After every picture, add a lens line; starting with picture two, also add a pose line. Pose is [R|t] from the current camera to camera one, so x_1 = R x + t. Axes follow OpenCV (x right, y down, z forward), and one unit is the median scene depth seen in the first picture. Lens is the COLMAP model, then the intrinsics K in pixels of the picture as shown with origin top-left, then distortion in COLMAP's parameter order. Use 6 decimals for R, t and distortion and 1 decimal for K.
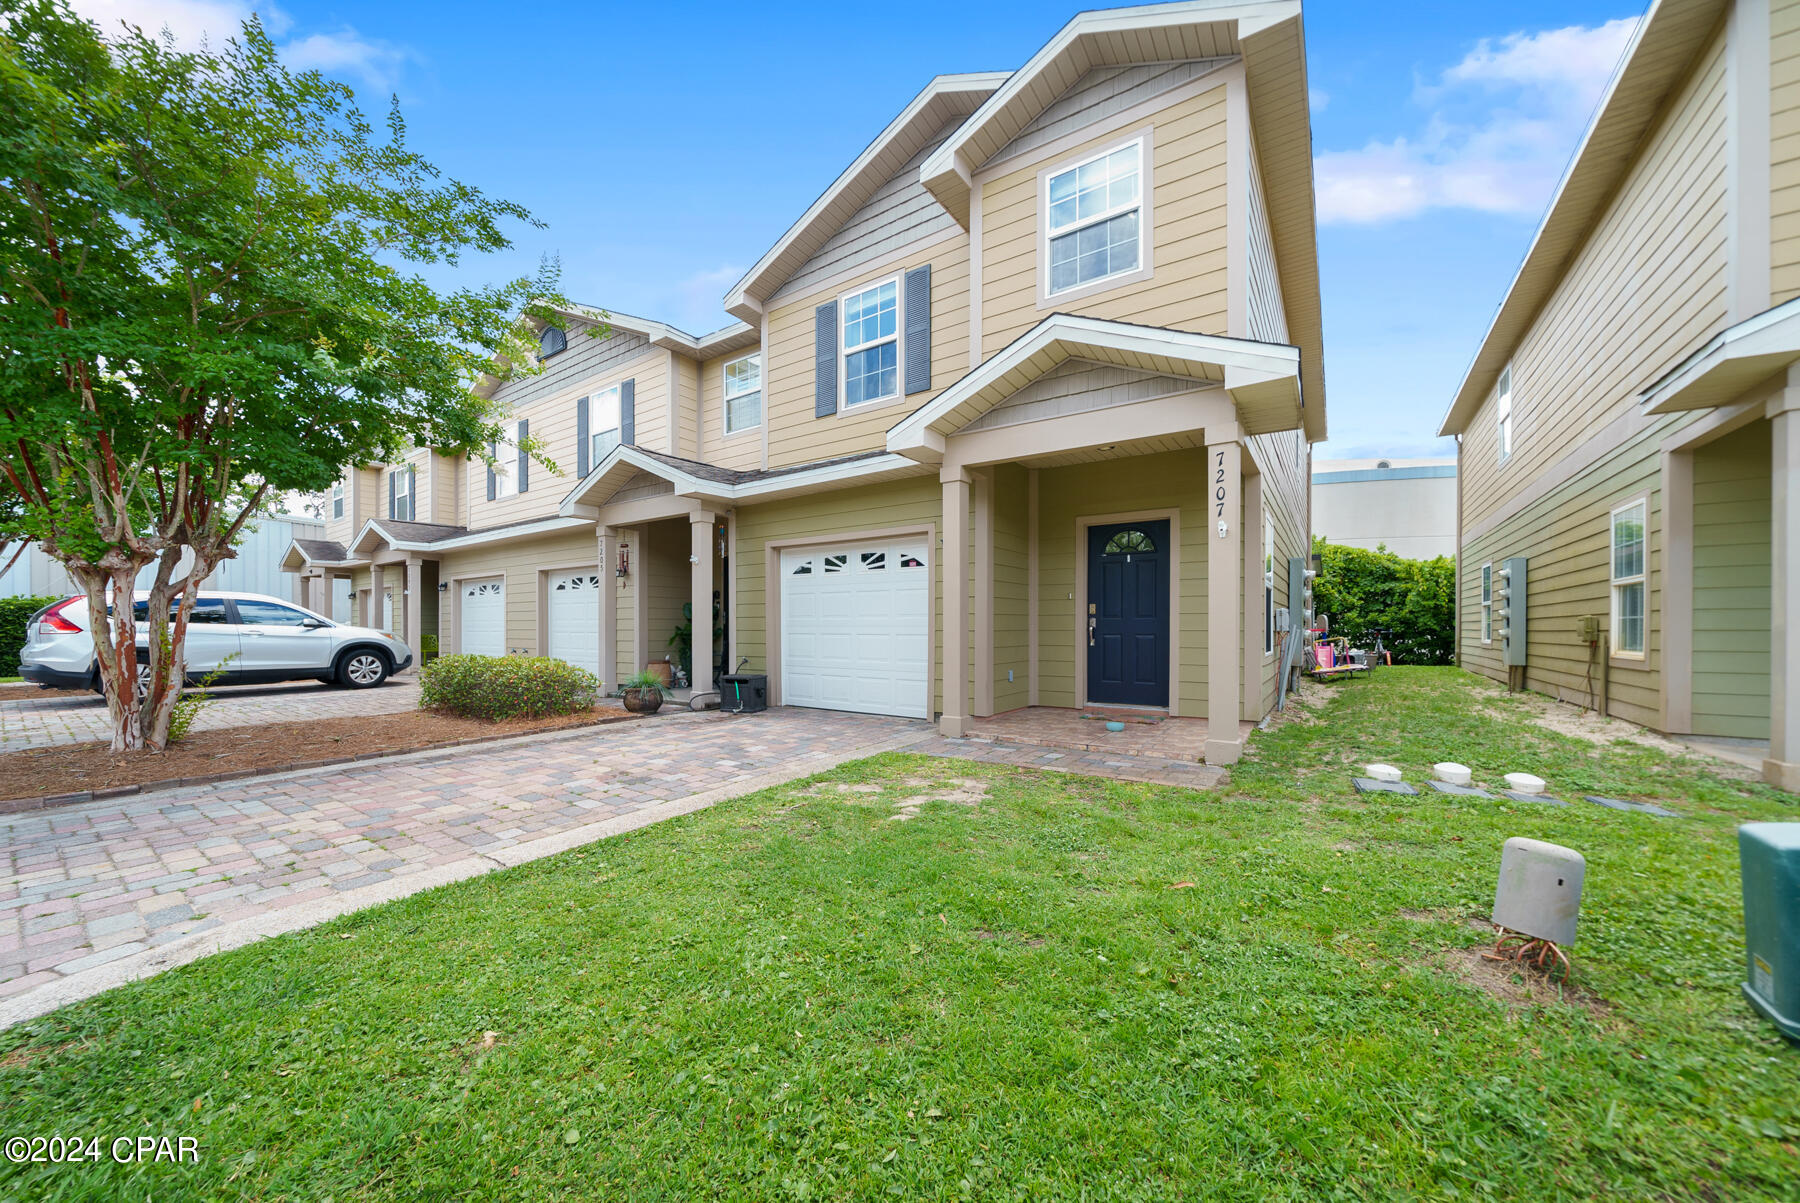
lens RADIAL K [[623.5, 0, 894.6], [0, 623.5, 604.9], [0, 0, 1]] dist [-0.002711, -0.000063]
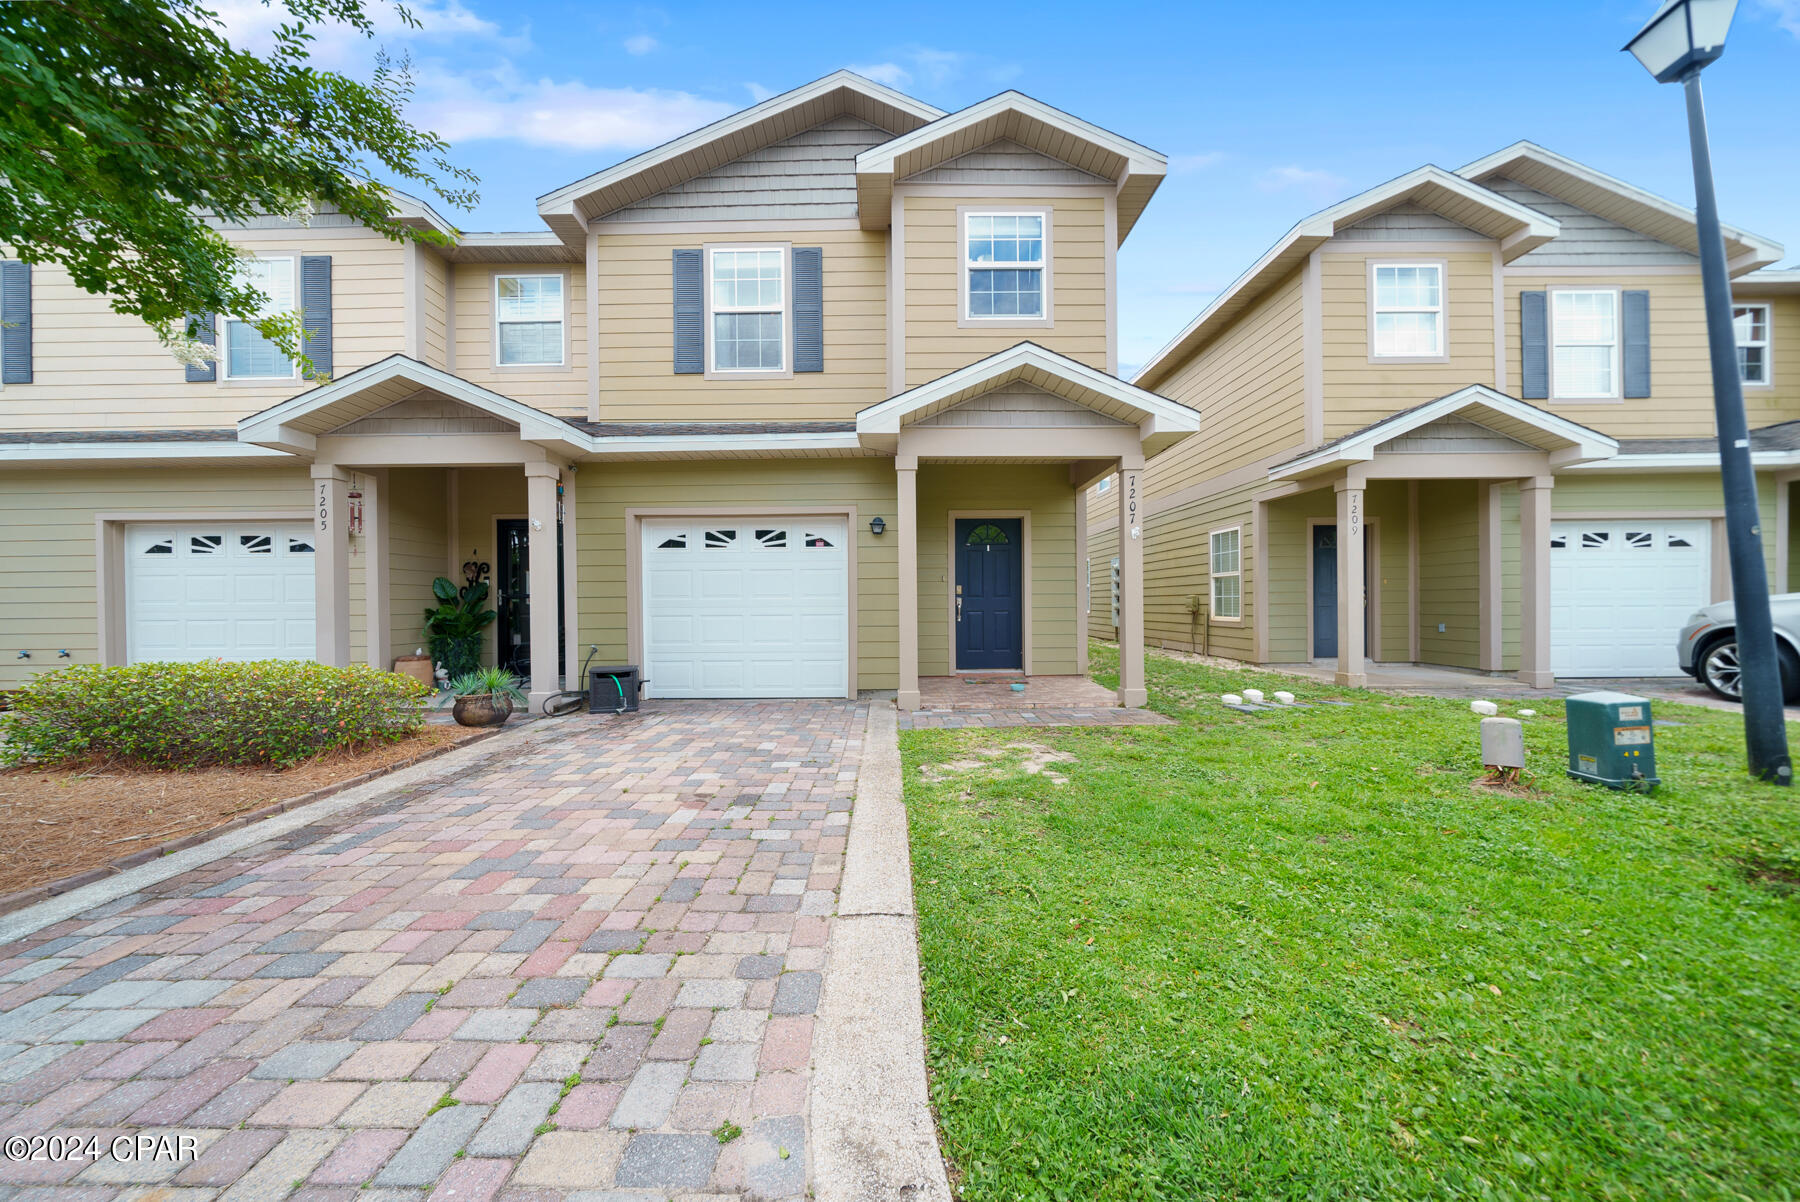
lens RADIAL K [[595.0, 0, 897.1], [0, 595.0, 580.2], [0, 0, 1]] dist [-0.002030, -0.000218]
pose [[0.828026, 0.013459, 0.560528, -0.421767], [-0.011092, 0.999909, -0.007624, -0.001729], [-0.560580, 0.000095, 0.828100, 0.148070]]
